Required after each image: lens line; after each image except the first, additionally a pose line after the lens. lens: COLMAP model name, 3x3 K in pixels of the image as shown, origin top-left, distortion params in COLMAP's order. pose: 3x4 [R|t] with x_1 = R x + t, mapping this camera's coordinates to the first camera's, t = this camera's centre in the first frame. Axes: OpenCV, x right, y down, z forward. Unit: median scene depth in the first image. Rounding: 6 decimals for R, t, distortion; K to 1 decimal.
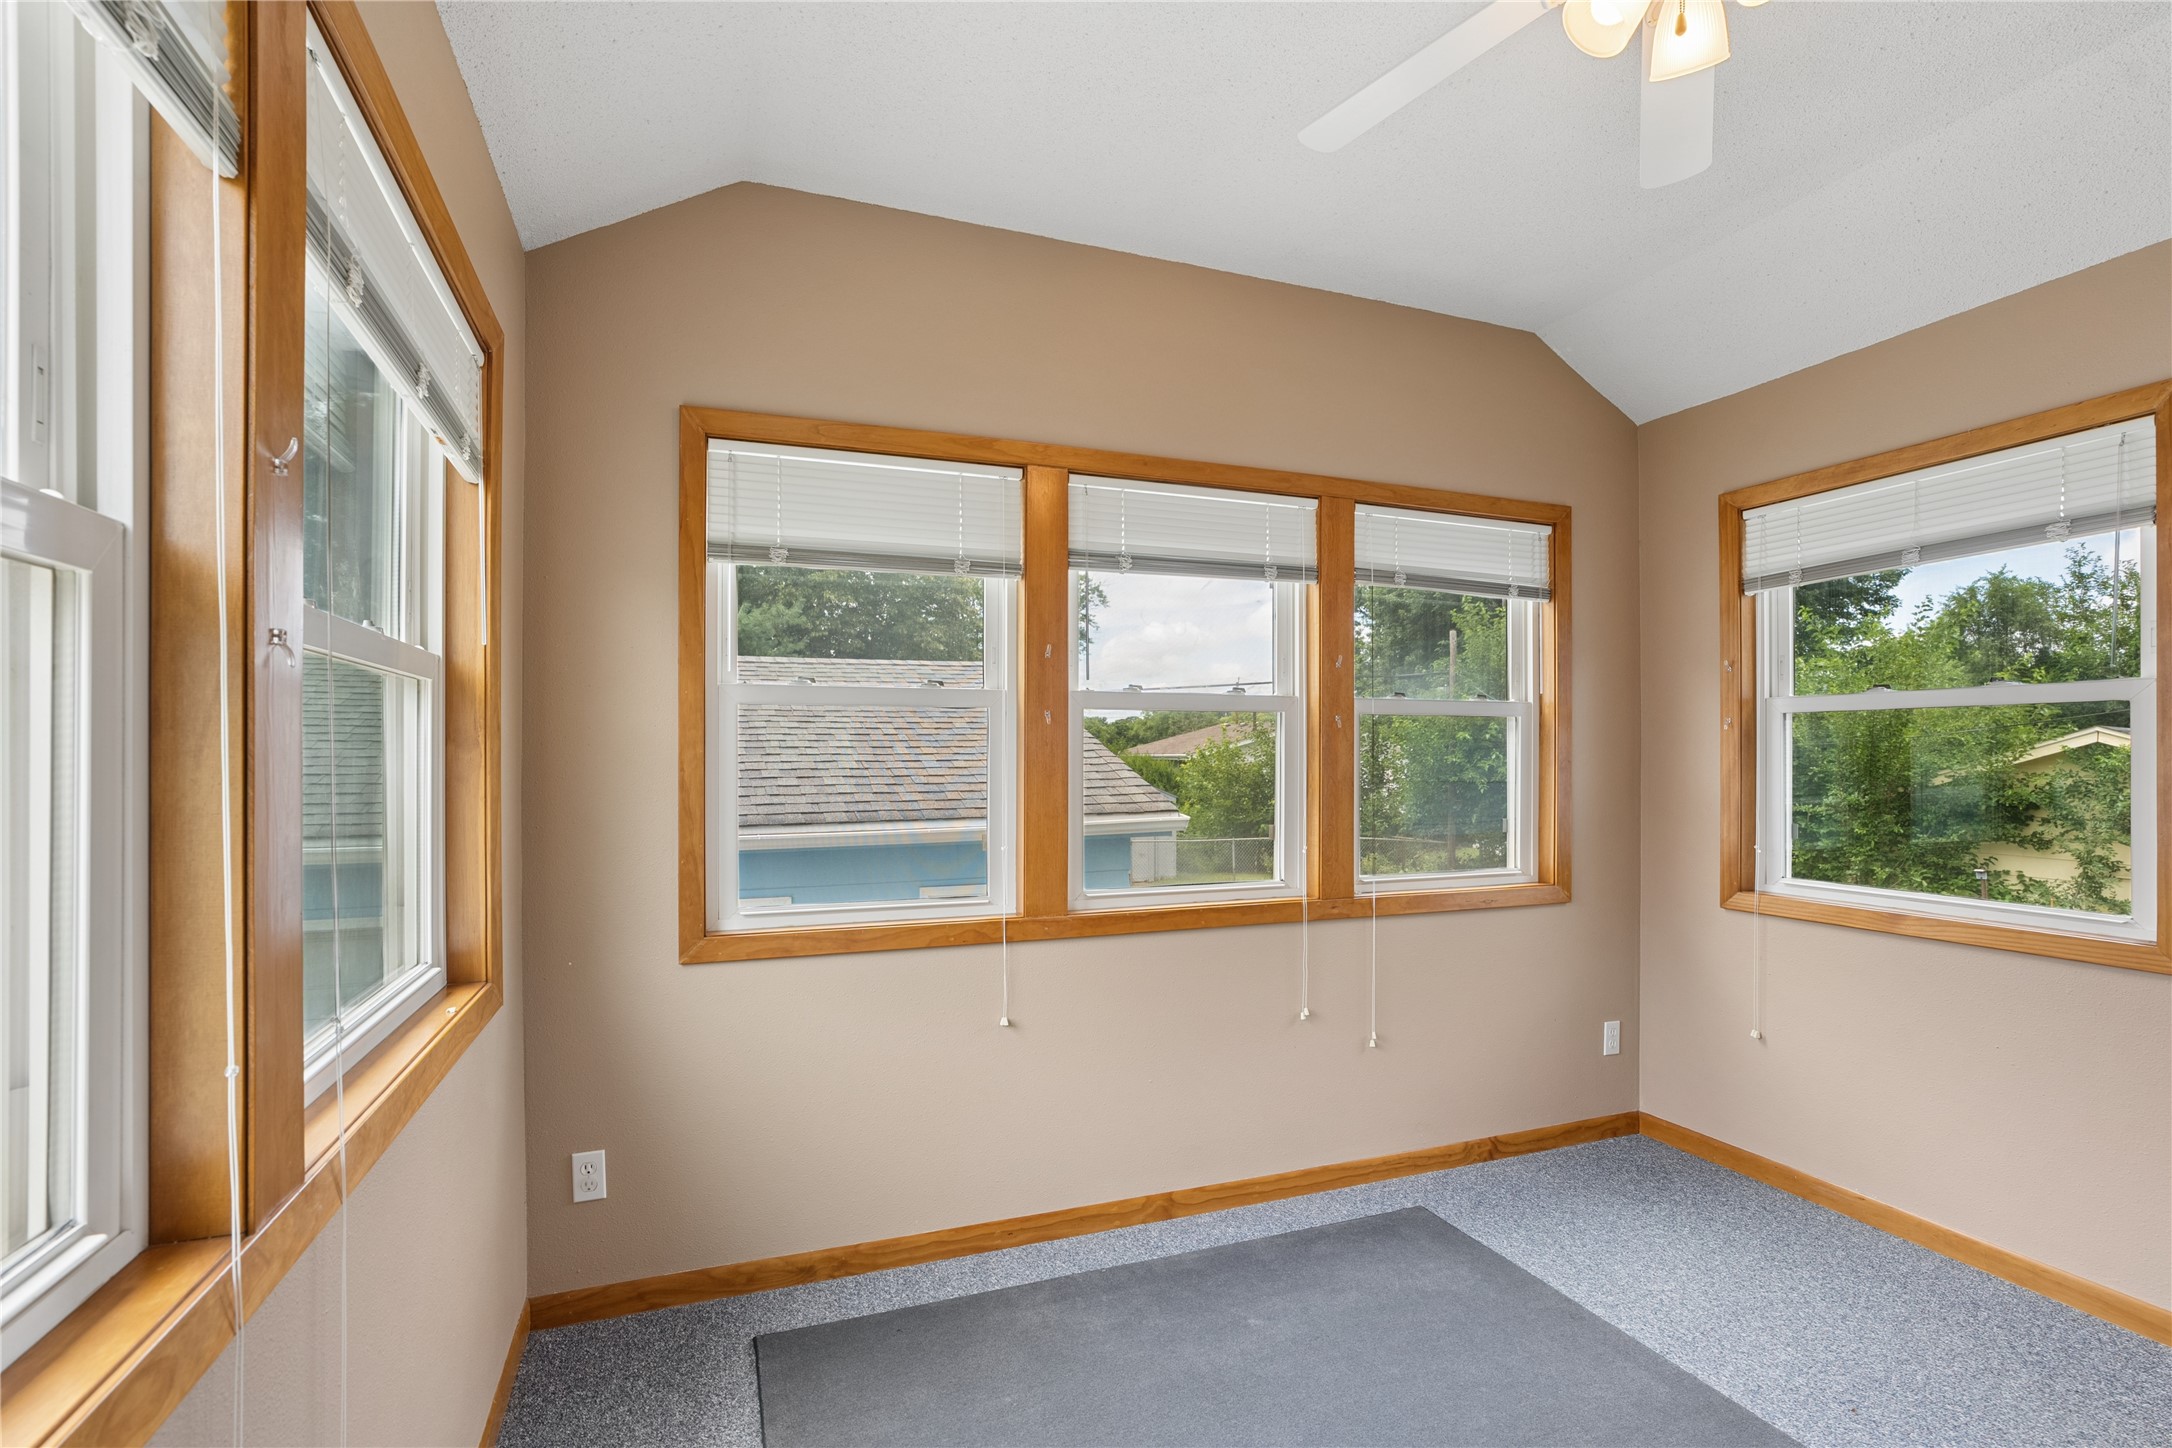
lens RADIAL K [[1008.3, 0, 1081.3], [0, 1008.3, 743.8], [0, 0, 1]] dist [-0.055158, 0.036309]
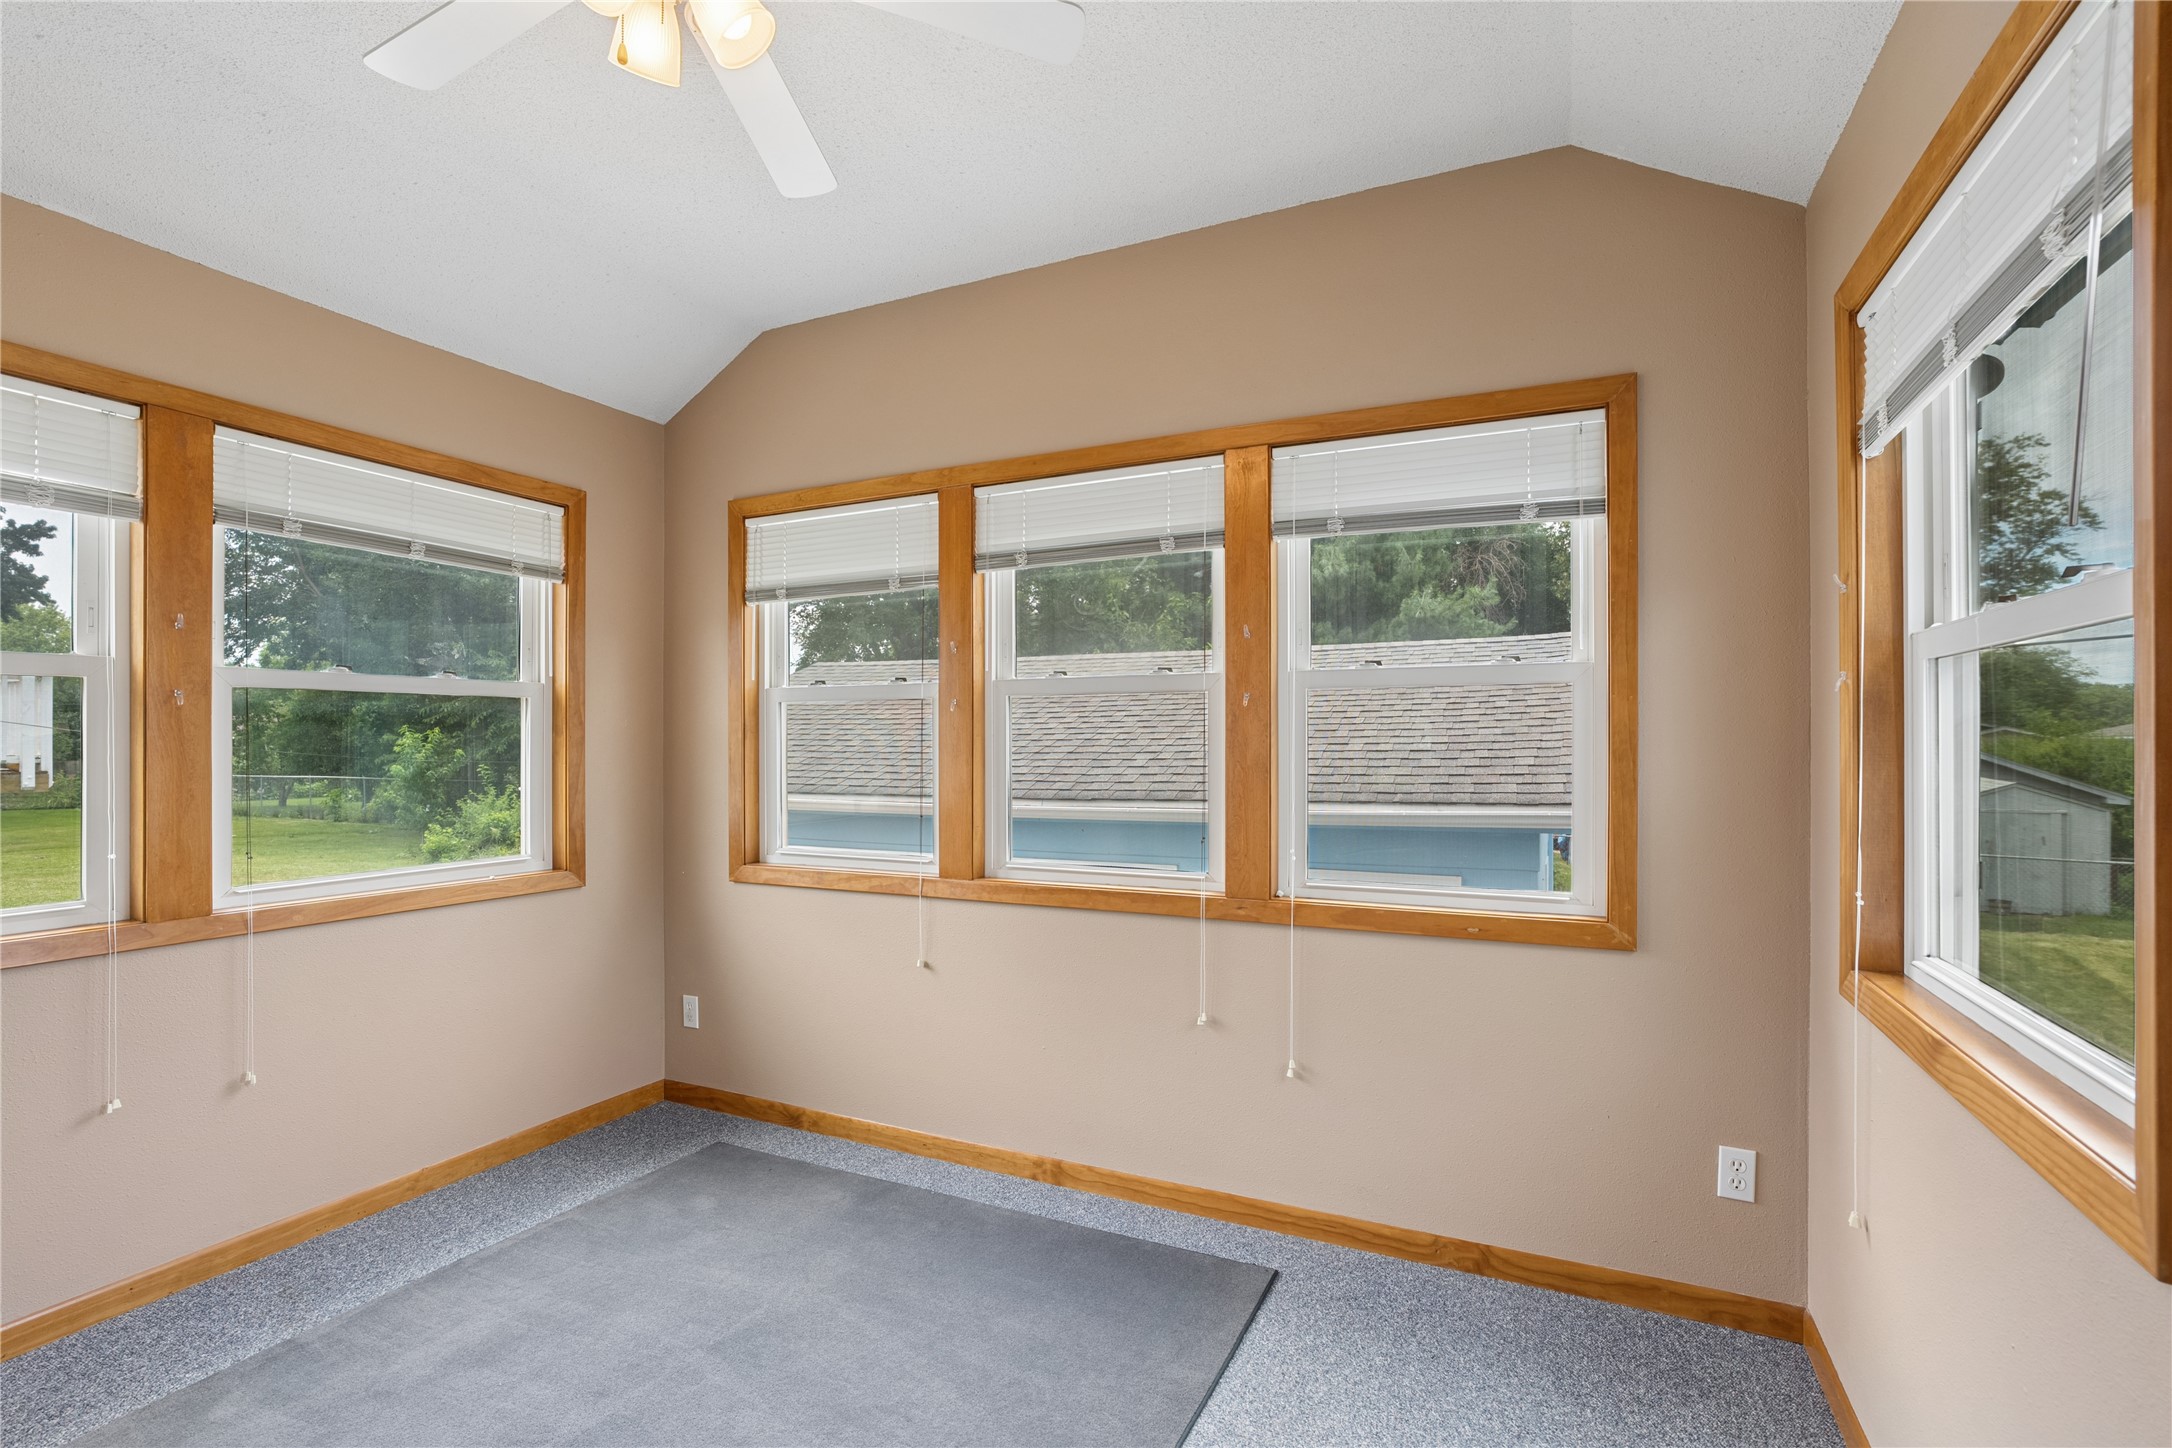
lens RADIAL K [[992.8, 0, 1084.9], [0, 992.8, 725.0], [0, 0, 1]] dist [-0.043779, 0.021137]
pose [[0.694362, -0.011023, -0.719542, 0.802187], [0.010586, 0.999931, -0.005103, 0.003272], [0.719548, -0.004074, 0.694430, 0.293922]]
